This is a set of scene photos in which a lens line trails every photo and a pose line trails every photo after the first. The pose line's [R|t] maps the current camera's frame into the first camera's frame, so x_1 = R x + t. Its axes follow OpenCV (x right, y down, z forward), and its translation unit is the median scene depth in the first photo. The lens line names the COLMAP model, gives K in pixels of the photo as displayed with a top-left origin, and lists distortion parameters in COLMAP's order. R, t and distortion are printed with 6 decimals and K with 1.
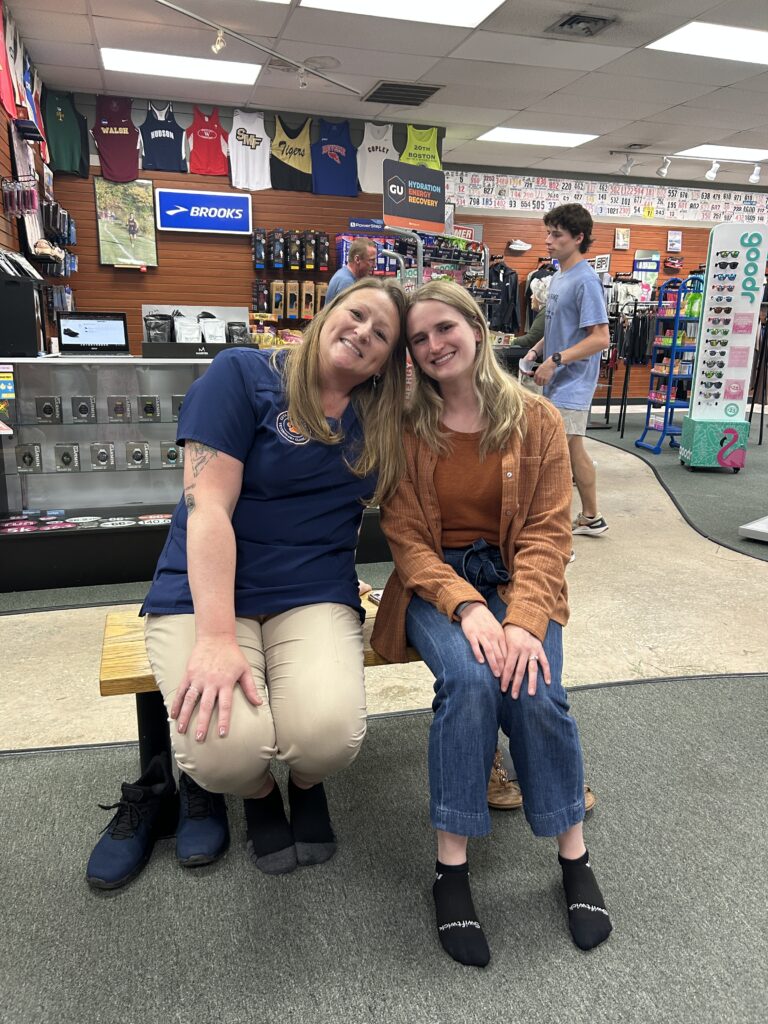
lens RADIAL K [[781.4, 0, 384.0], [0, 781.4, 512.0], [0, 0, 1]] dist [0.005032, 0.006153]
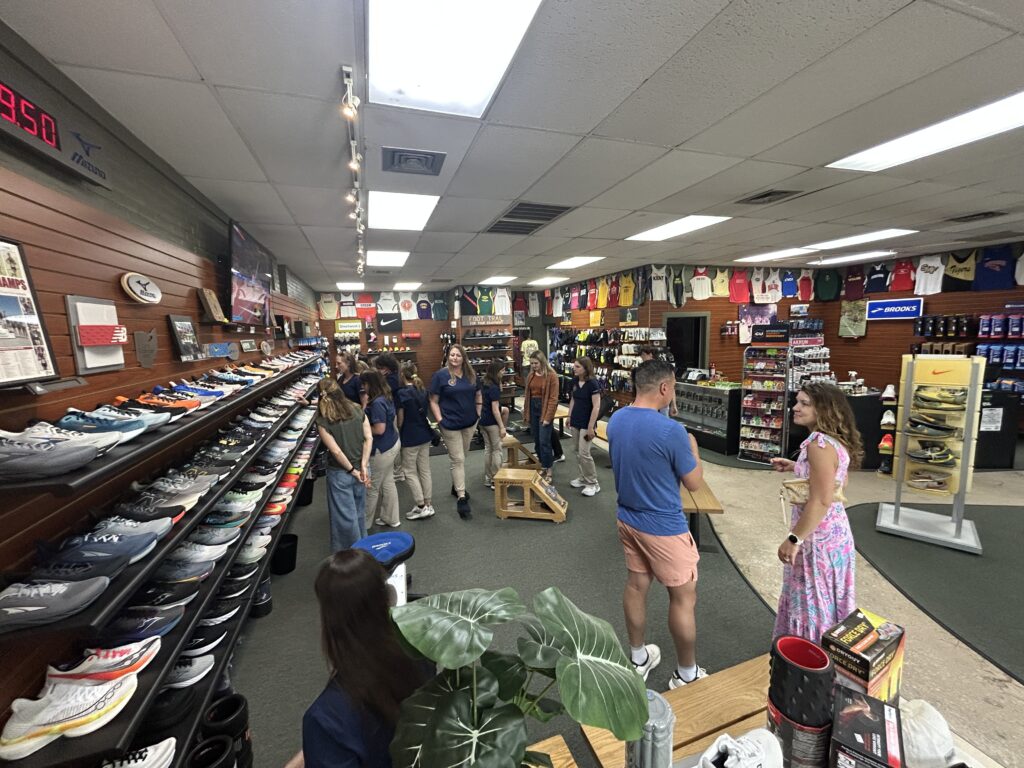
lens RADIAL K [[409.9, 0, 512.0], [0, 409.9, 384.0], [0, 0, 1]] dist [-0.000584, -0.000210]
pose [[0.046931, 0.108339, -0.993006, 0.784941], [-0.215672, 0.971752, 0.095827, -0.086880], [0.975337, 0.209667, 0.068971, 0.014387]]
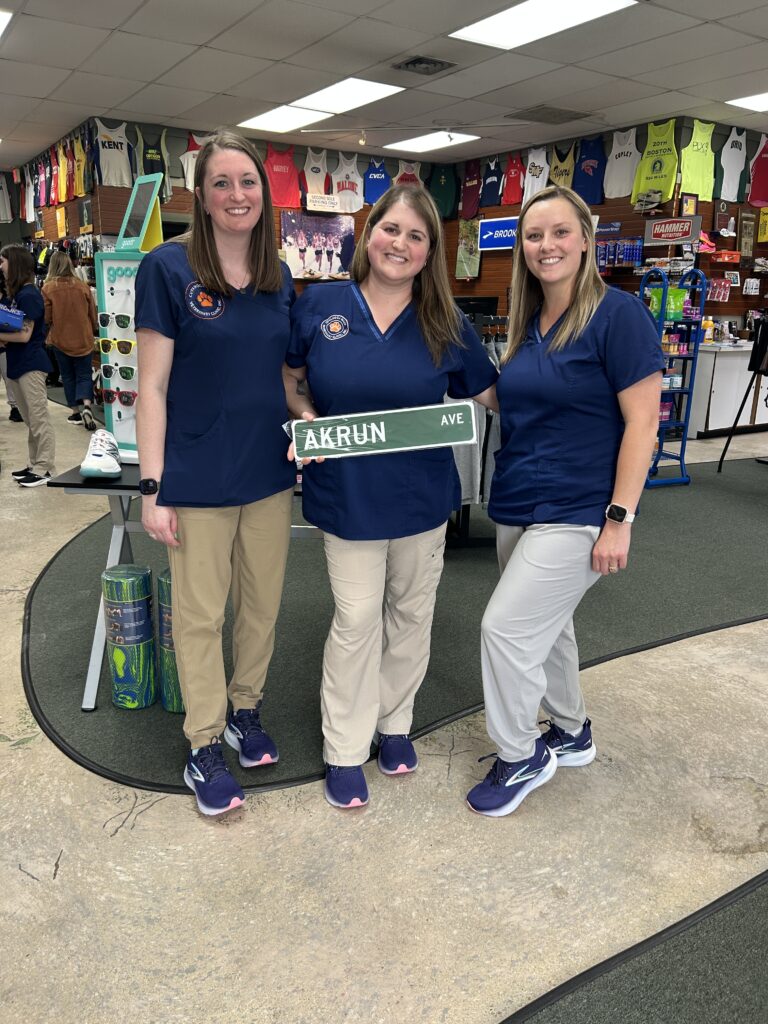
lens RADIAL K [[781.4, 0, 384.0], [0, 781.4, 512.0], [0, 0, 1]] dist [0.005032, 0.006153]
pose [[0.282969, 0.240105, -0.928589, 1.031396], [-0.251805, 0.952796, 0.169632, -0.112863], [0.925485, 0.185823, 0.330071, 0.472253]]
